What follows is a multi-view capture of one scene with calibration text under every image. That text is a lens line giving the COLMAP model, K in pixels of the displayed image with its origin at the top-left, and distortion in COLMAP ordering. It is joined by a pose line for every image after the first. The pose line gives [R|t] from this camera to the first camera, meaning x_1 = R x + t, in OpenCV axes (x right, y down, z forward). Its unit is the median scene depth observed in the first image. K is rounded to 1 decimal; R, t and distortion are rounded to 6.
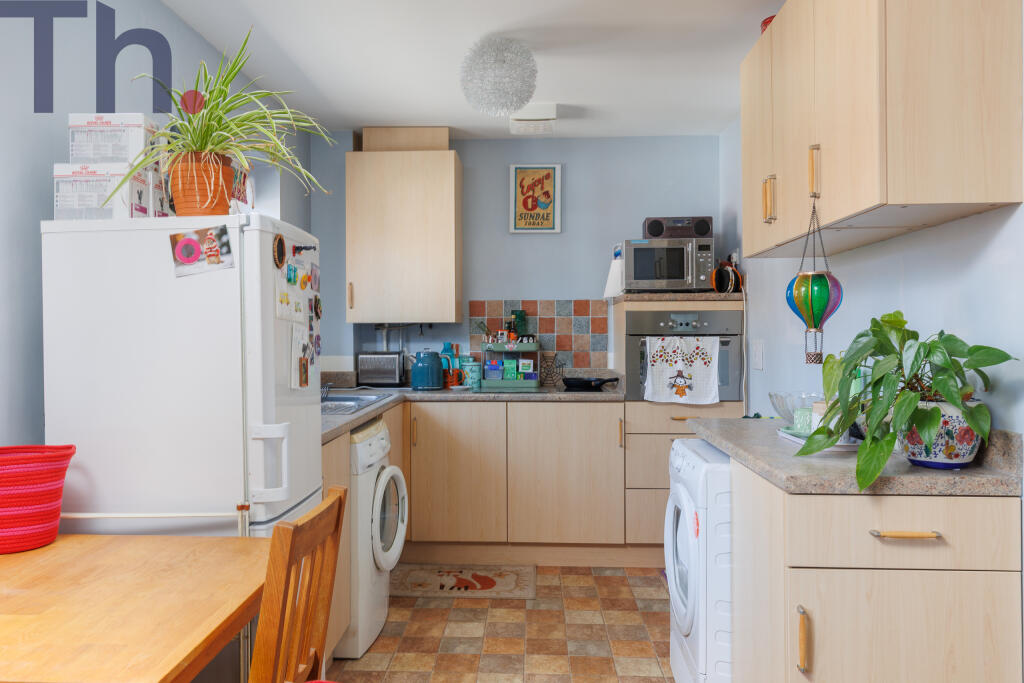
lens RADIAL K [[753.0, 0, 512.0], [0, 753.0, 341.5], [0, 0, 1]] dist [-0.039734, -0.000773]
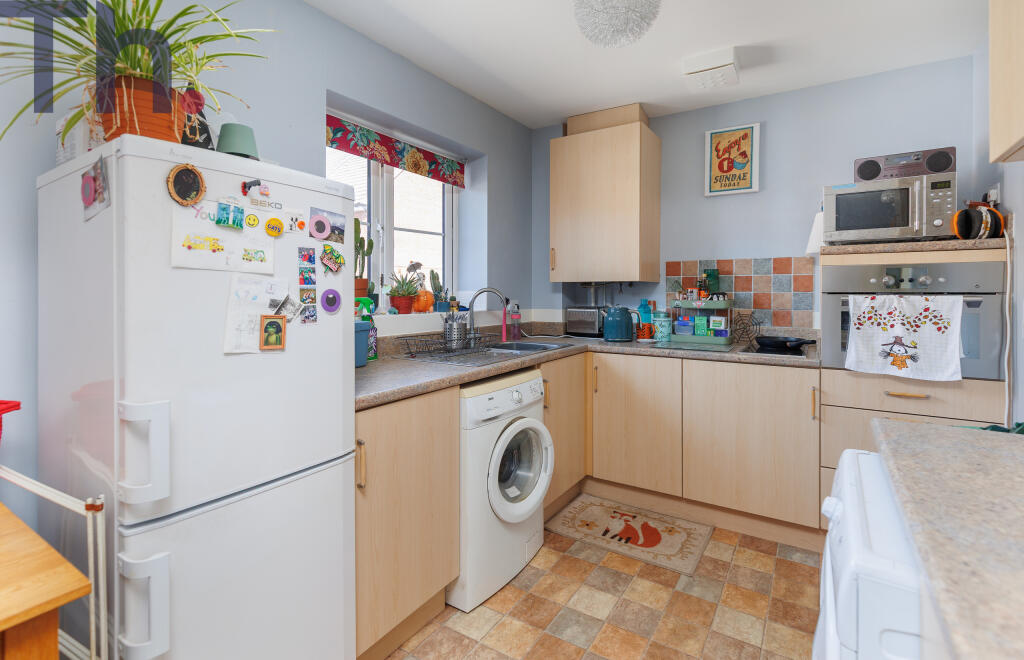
lens RADIAL K [[478.8, 0, 512.5], [0, 478.8, 297.0], [0, 0, 1]] dist [-0.000864, -0.000742]
pose [[0.866490, 0.008595, -0.499121, 0.116276], [-0.009327, 0.999956, 0.001029, -0.001217], [0.499108, 0.003764, 0.866532, 0.330168]]
